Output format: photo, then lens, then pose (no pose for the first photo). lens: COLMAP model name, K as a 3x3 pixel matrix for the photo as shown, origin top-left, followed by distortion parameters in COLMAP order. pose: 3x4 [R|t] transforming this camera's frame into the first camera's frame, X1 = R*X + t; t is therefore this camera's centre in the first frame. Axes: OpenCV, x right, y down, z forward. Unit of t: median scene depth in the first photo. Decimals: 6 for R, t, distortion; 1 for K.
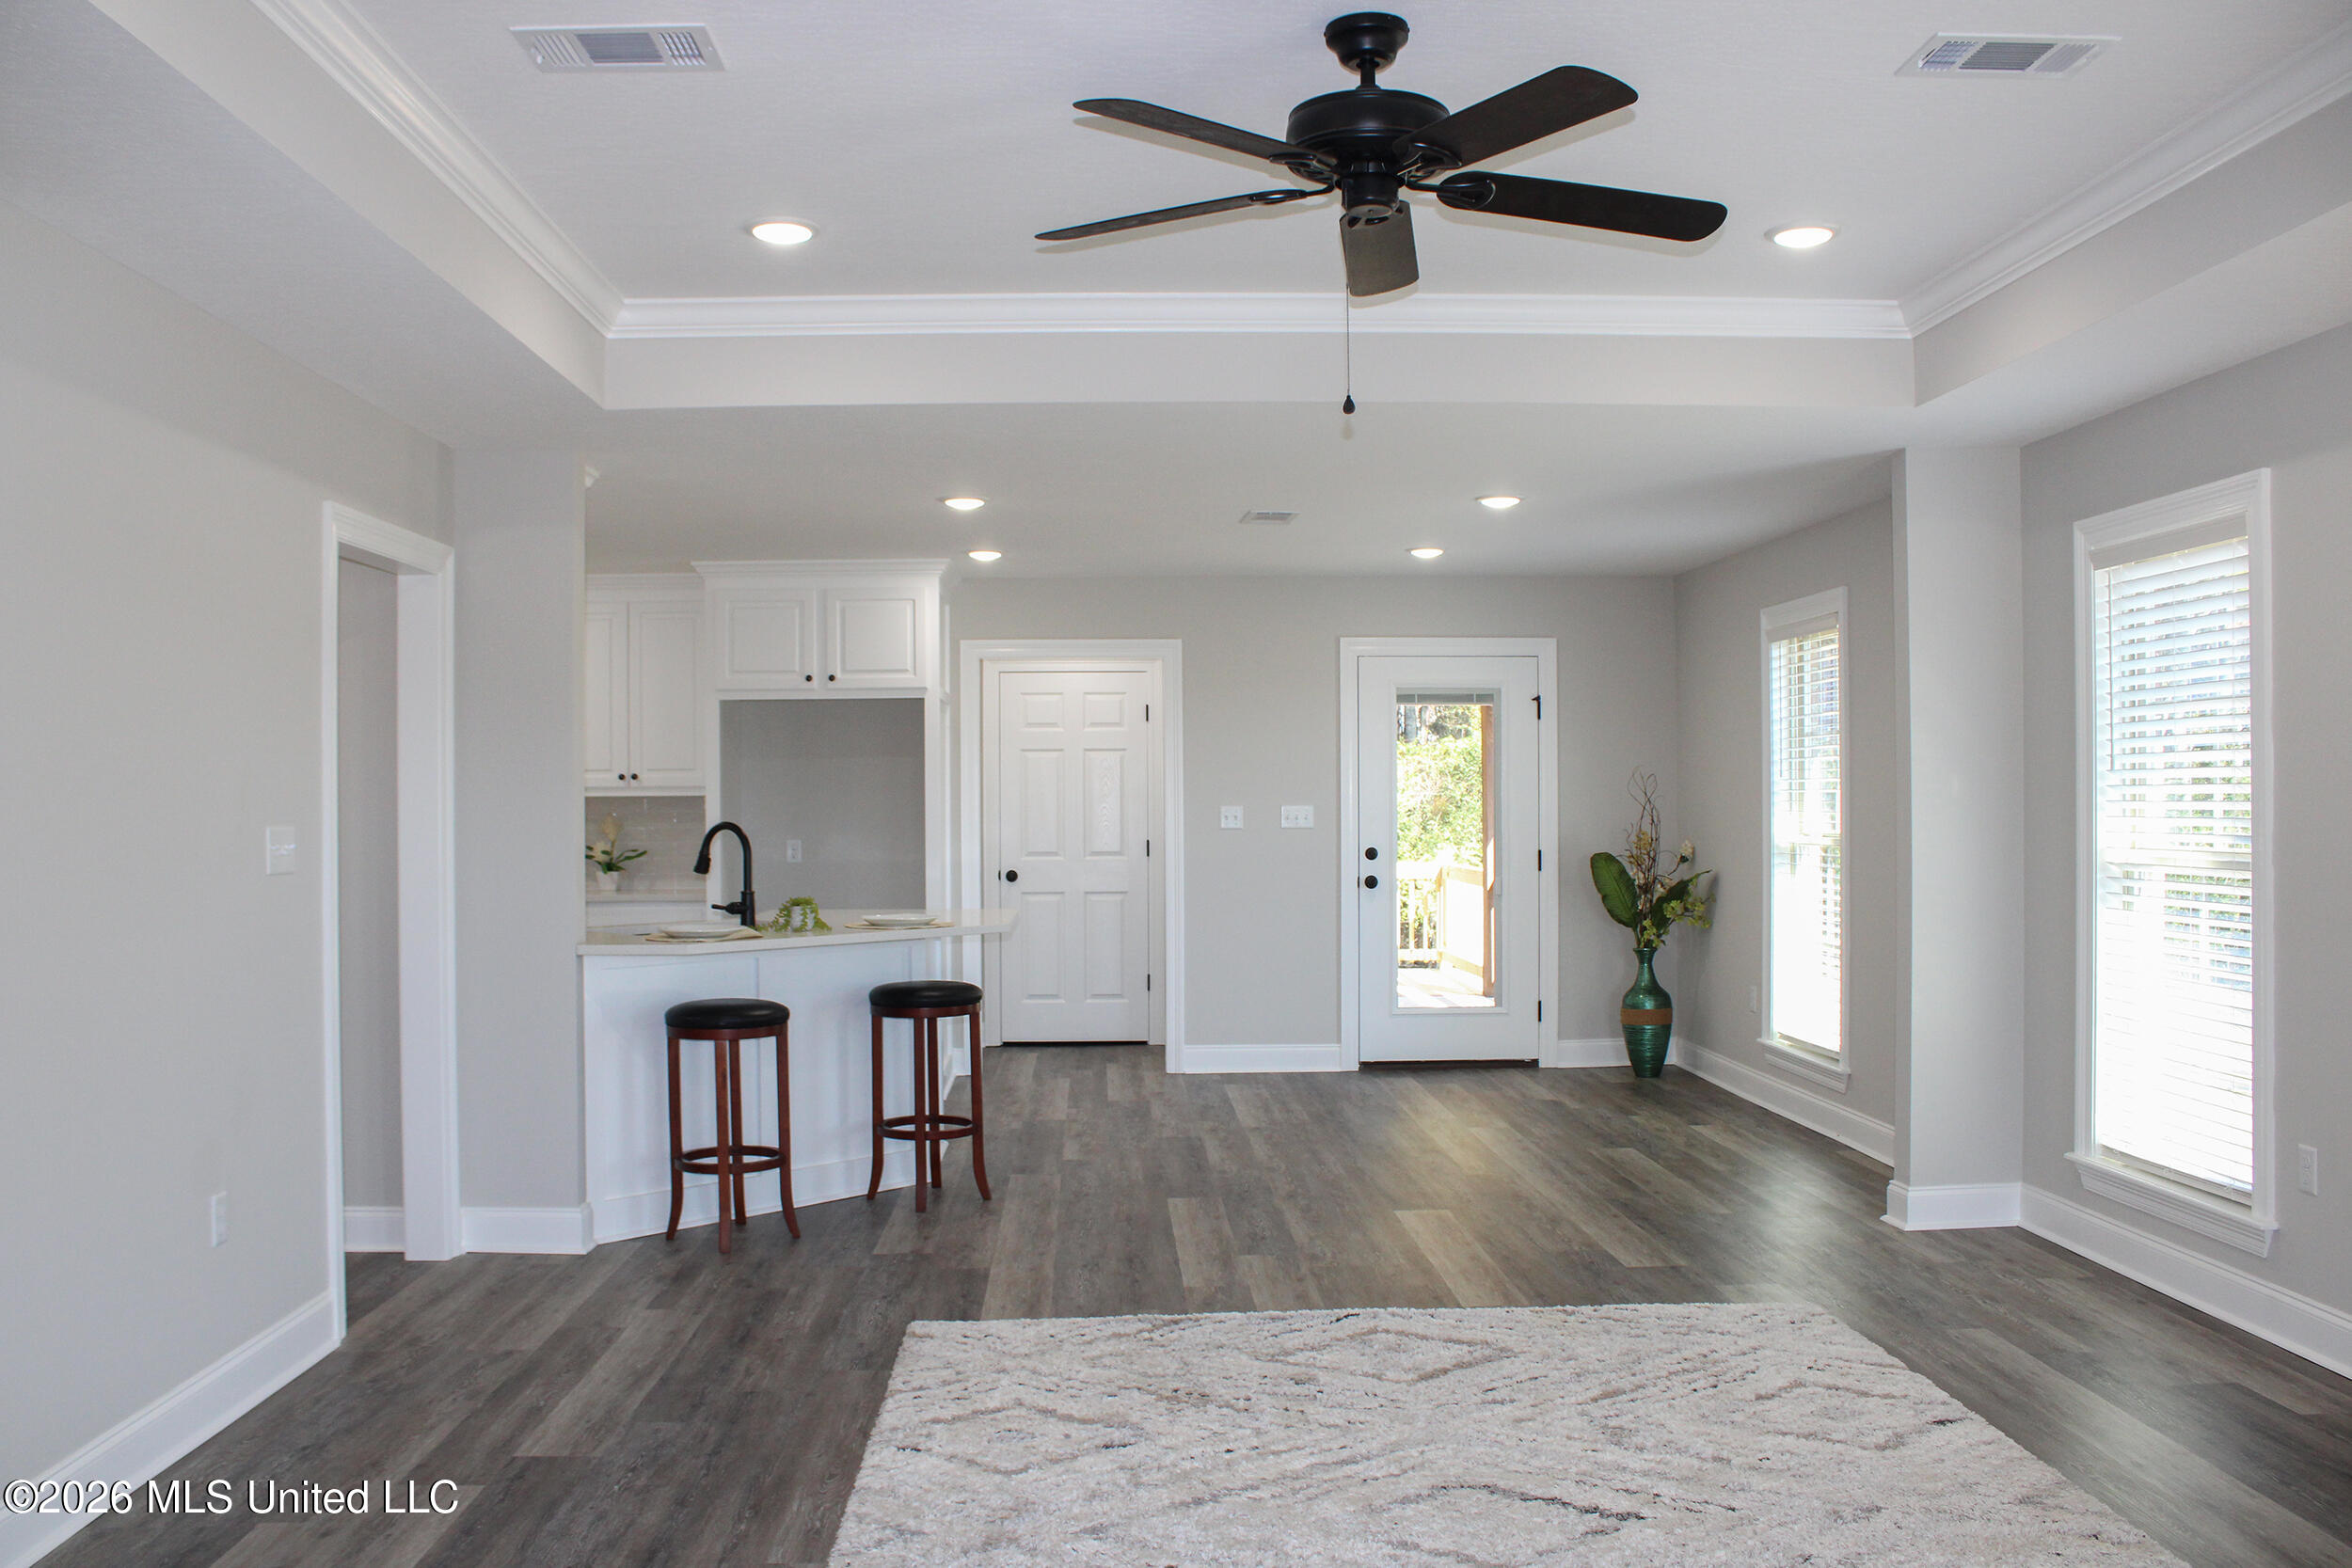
lens RADIAL K [[1981.2, 0, 1181.2], [0, 1981.2, 794.0], [0, 0, 1]] dist [-0.158414, 0.144312]
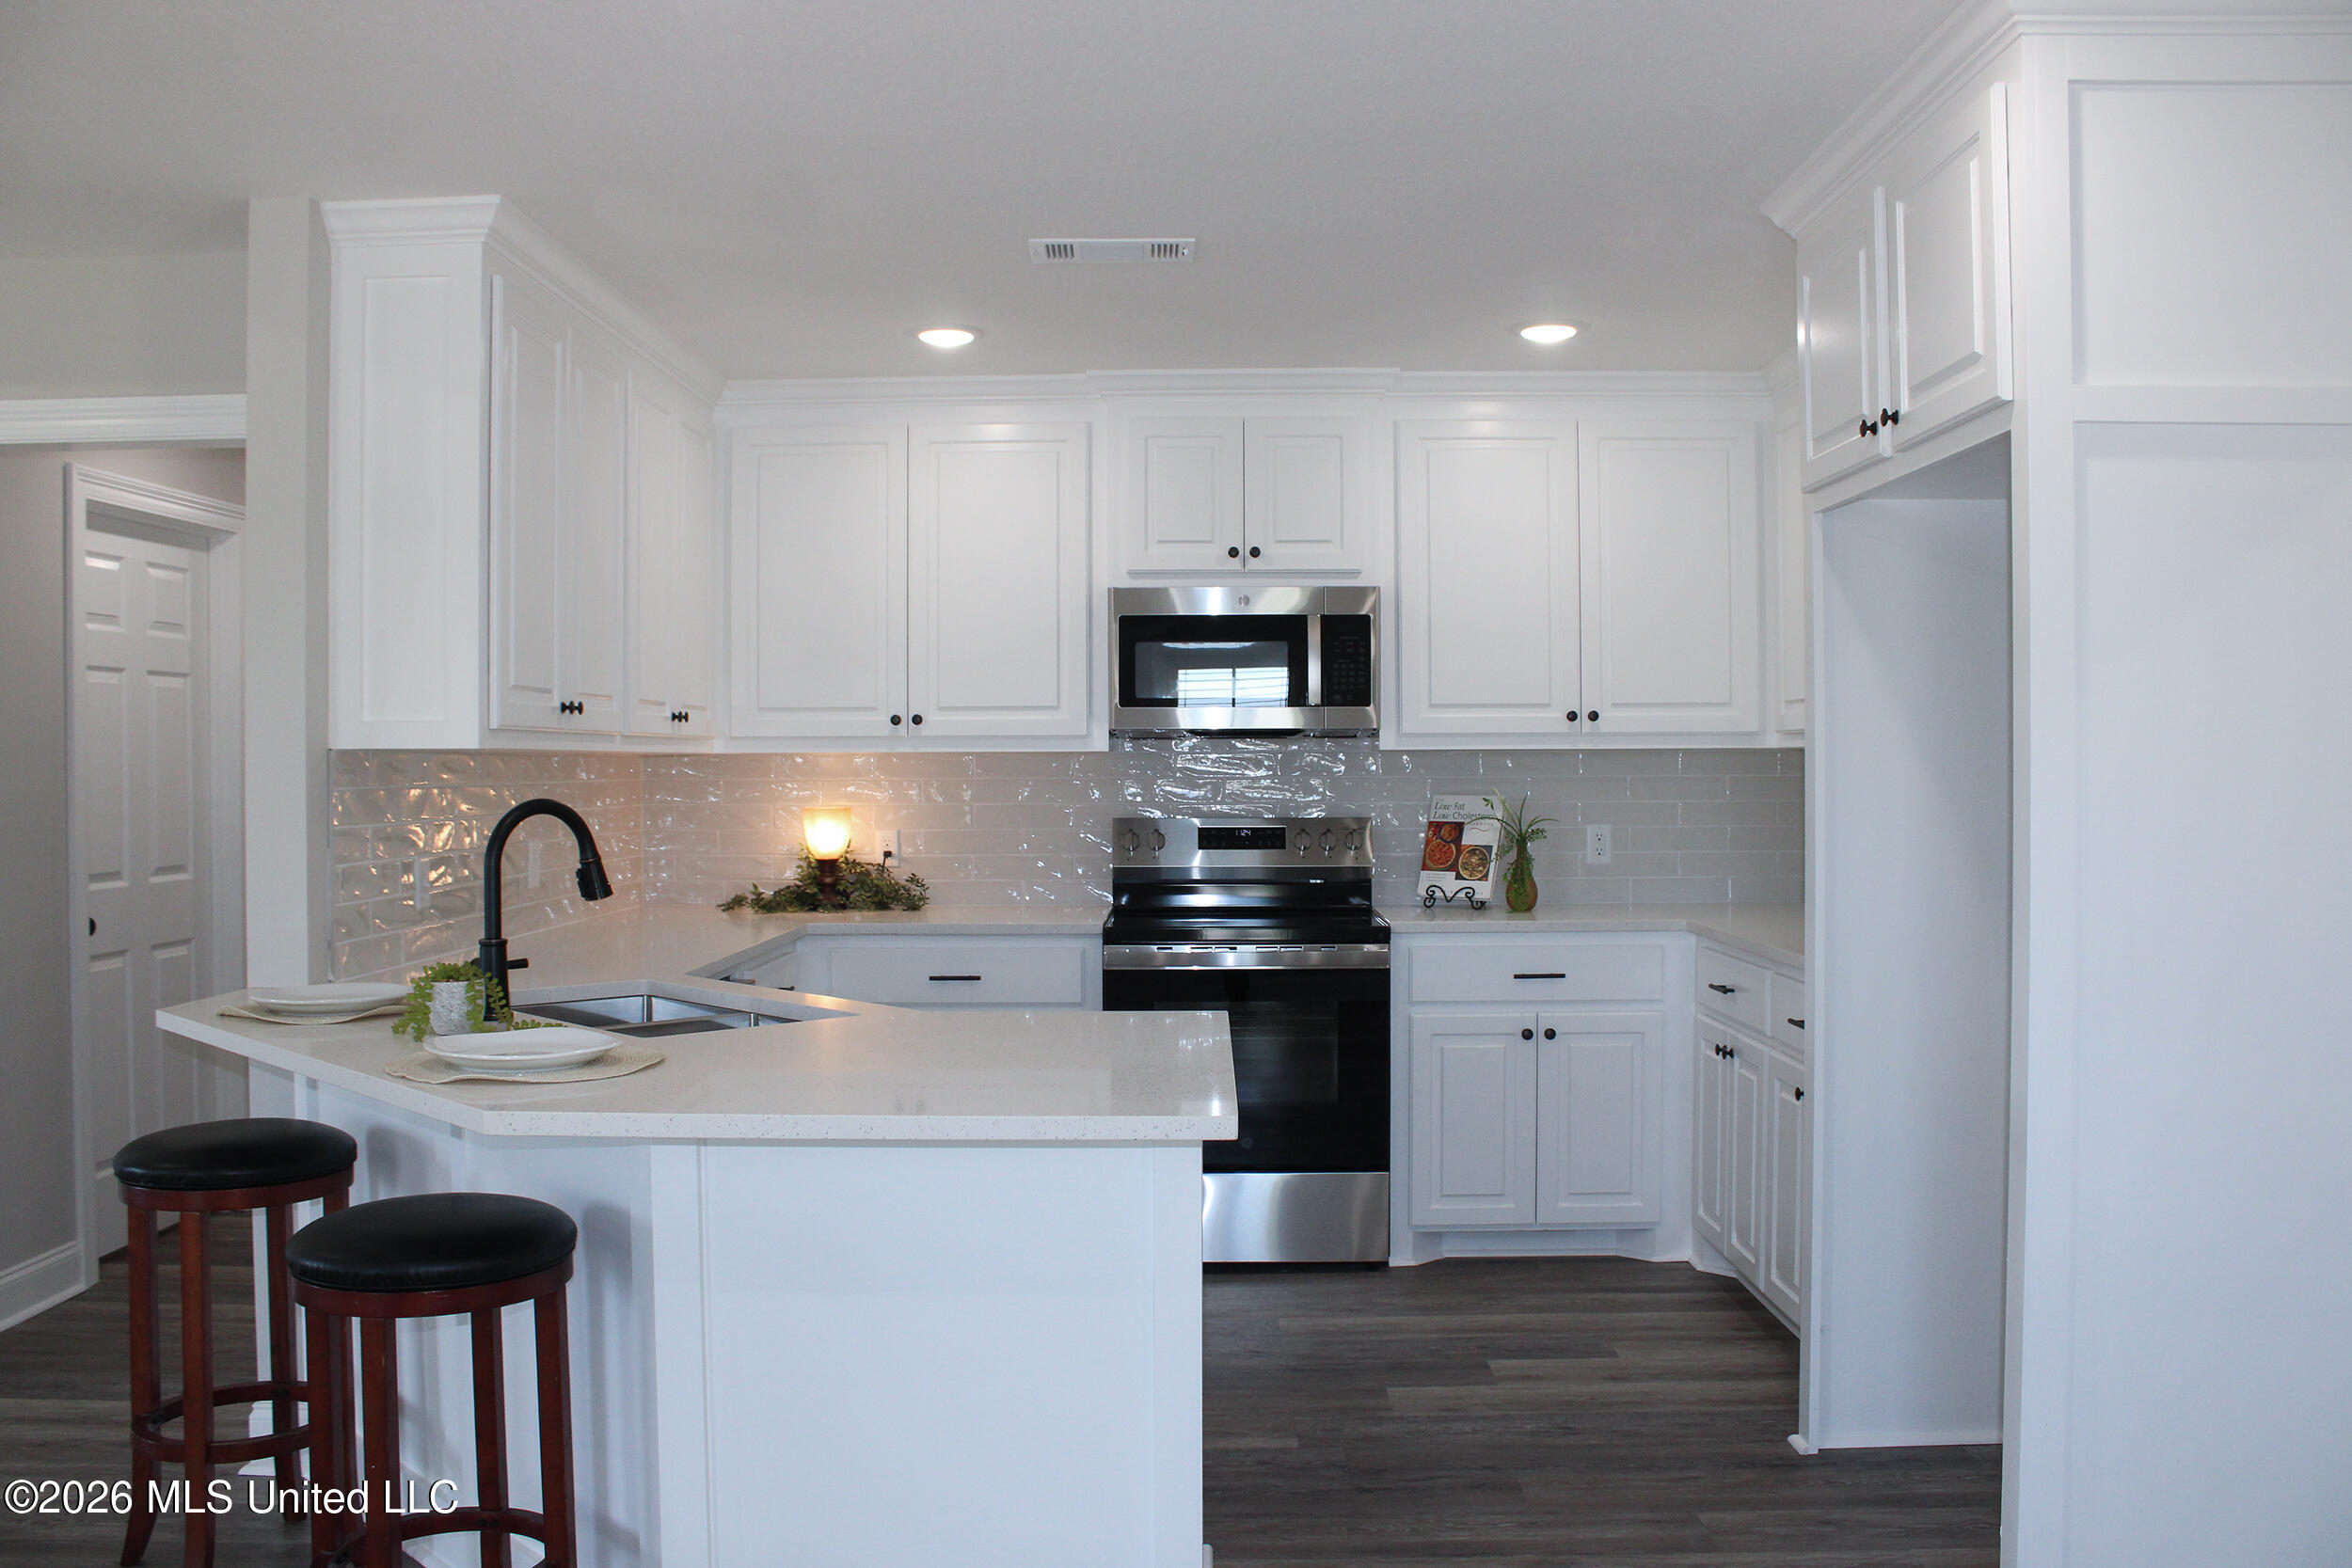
lens RADIAL K [[1981.2, 0, 1163.2], [0, 1981.2, 794.3], [0, 0, 1]] dist [-0.158414, 0.144312]
pose [[-0.062793, 0.021493, -0.997795, 0.179810], [0.005640, 0.999760, 0.021180, 0.002436], [0.998011, -0.004298, -0.062899, 0.835489]]
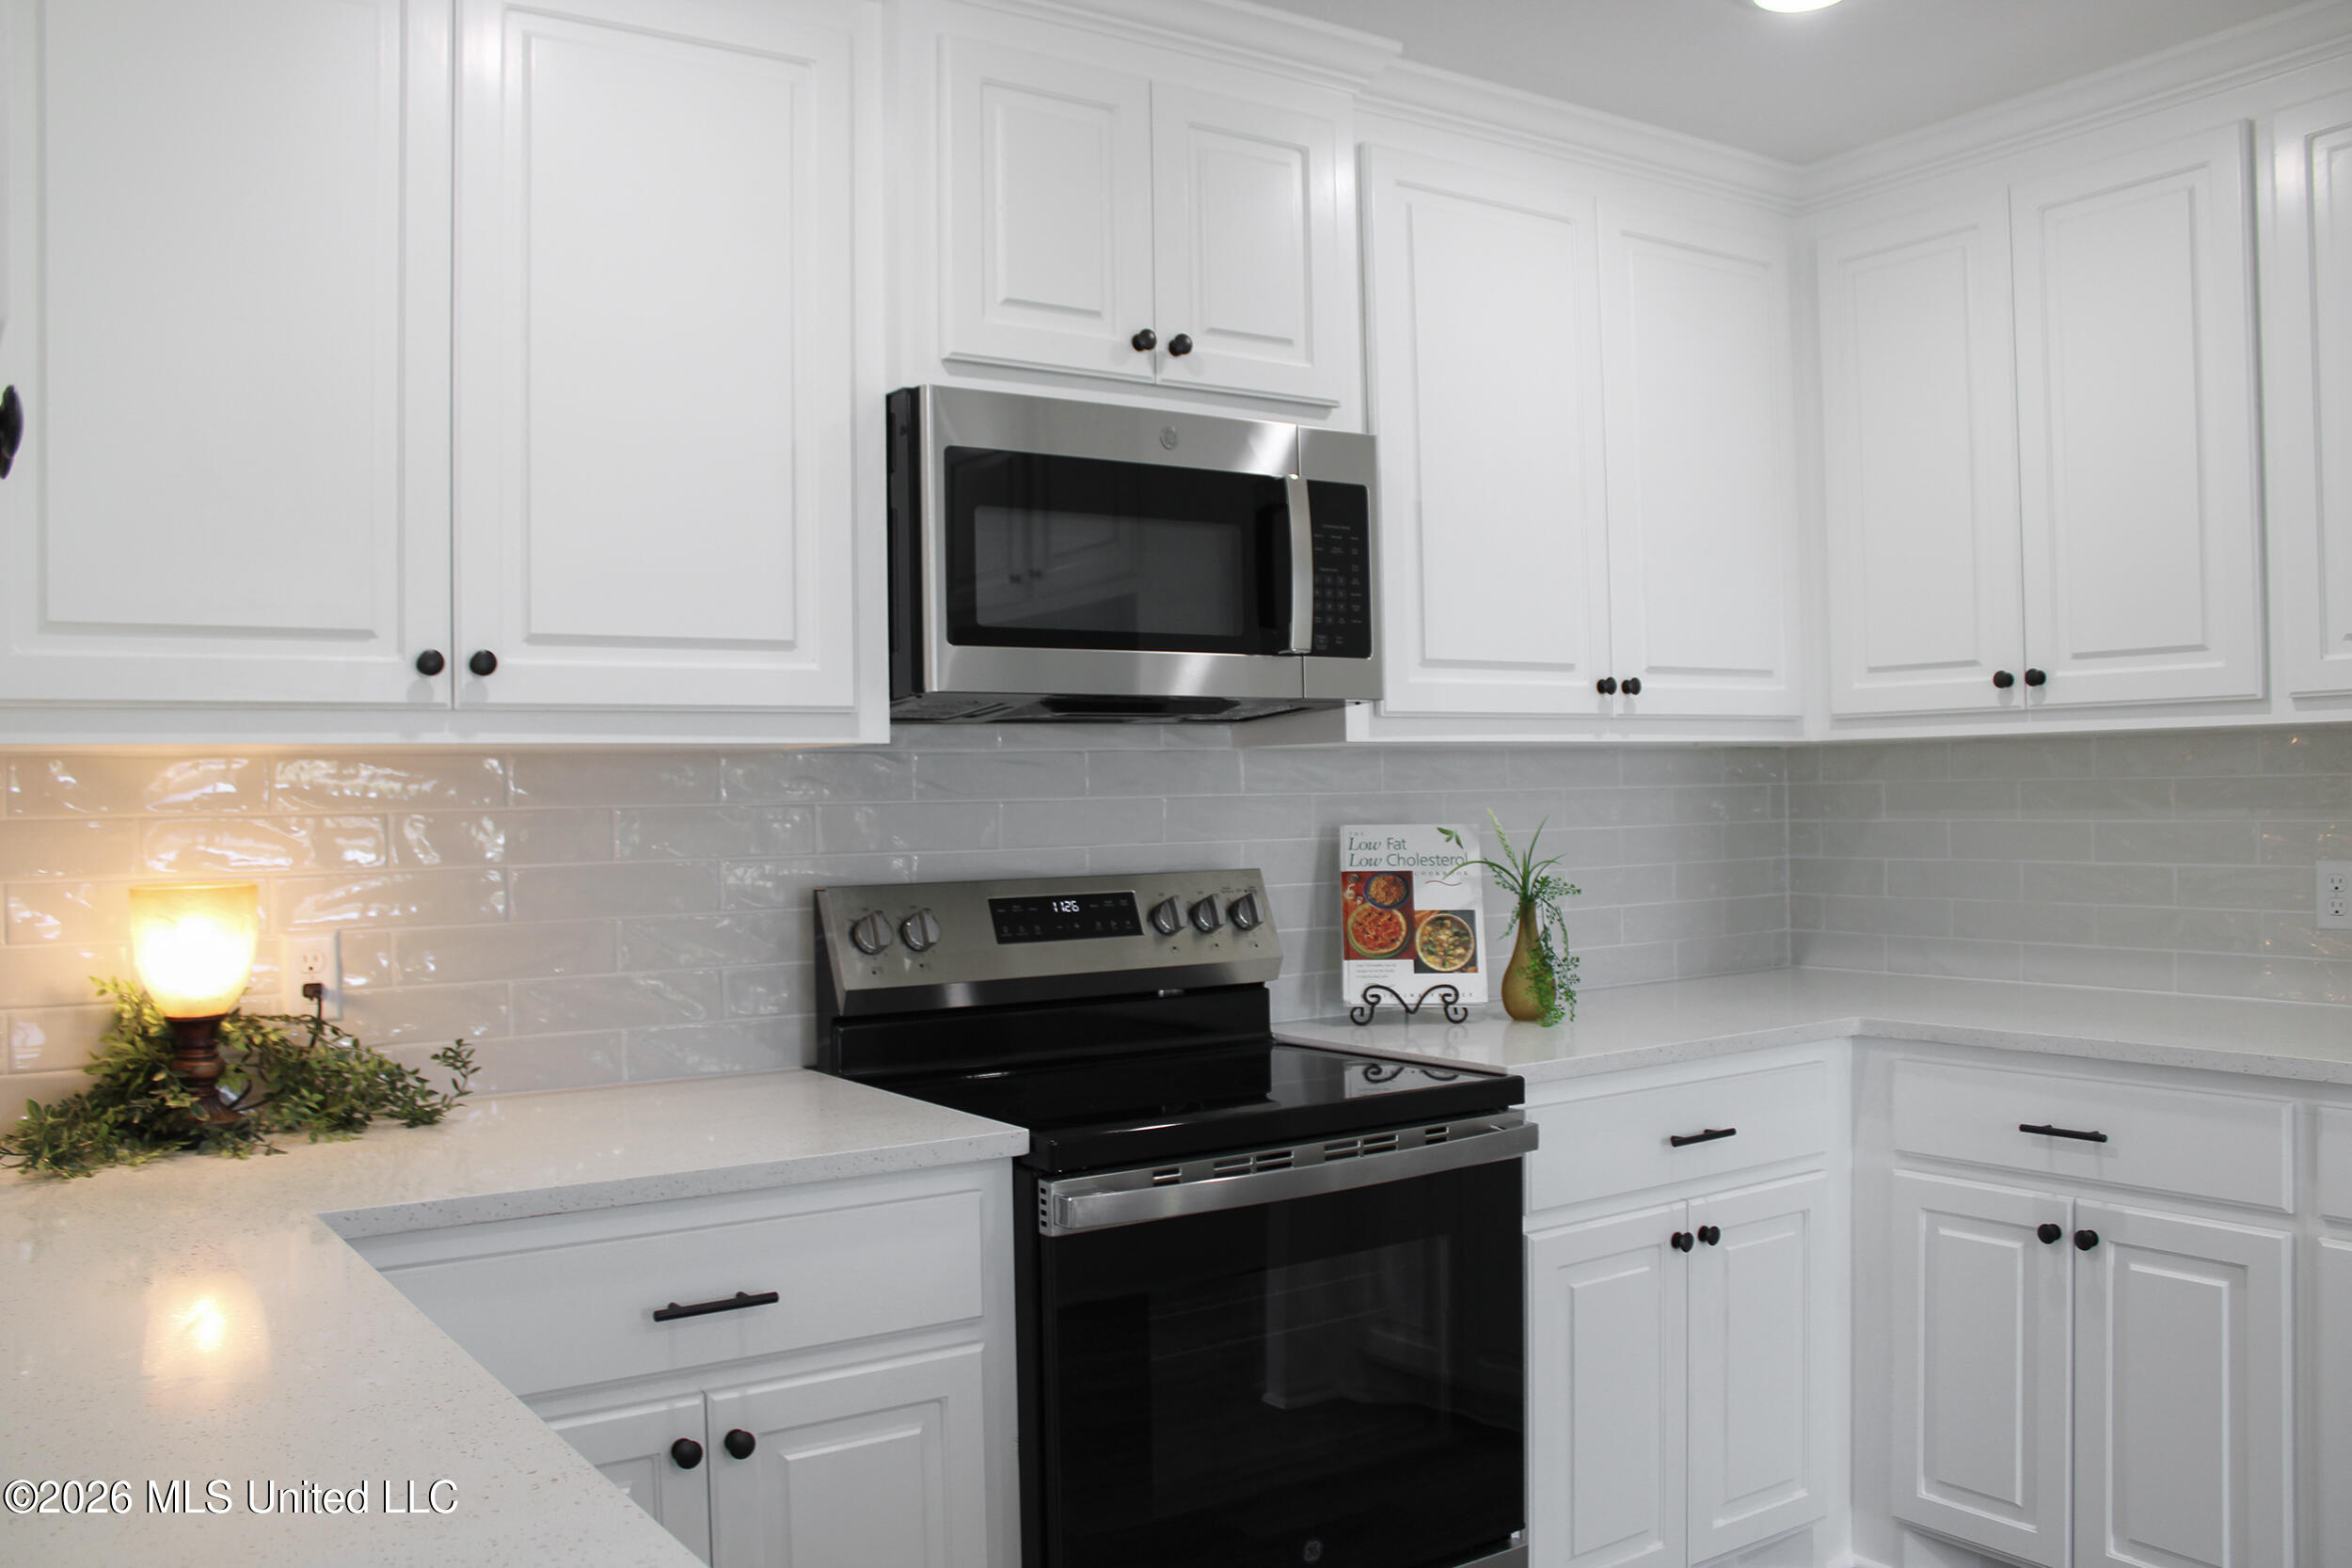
lens RADIAL K [[1981.2, 0, 1162.1], [0, 1981.2, 785.8], [0, 0, 1]] dist [-0.158414, 0.144312]
pose [[0.528651, -0.005340, -0.848822, -0.156376], [0.015121, 0.999881, 0.003128, 0.007600], [0.848705, -0.014489, 0.528669, 0.671257]]
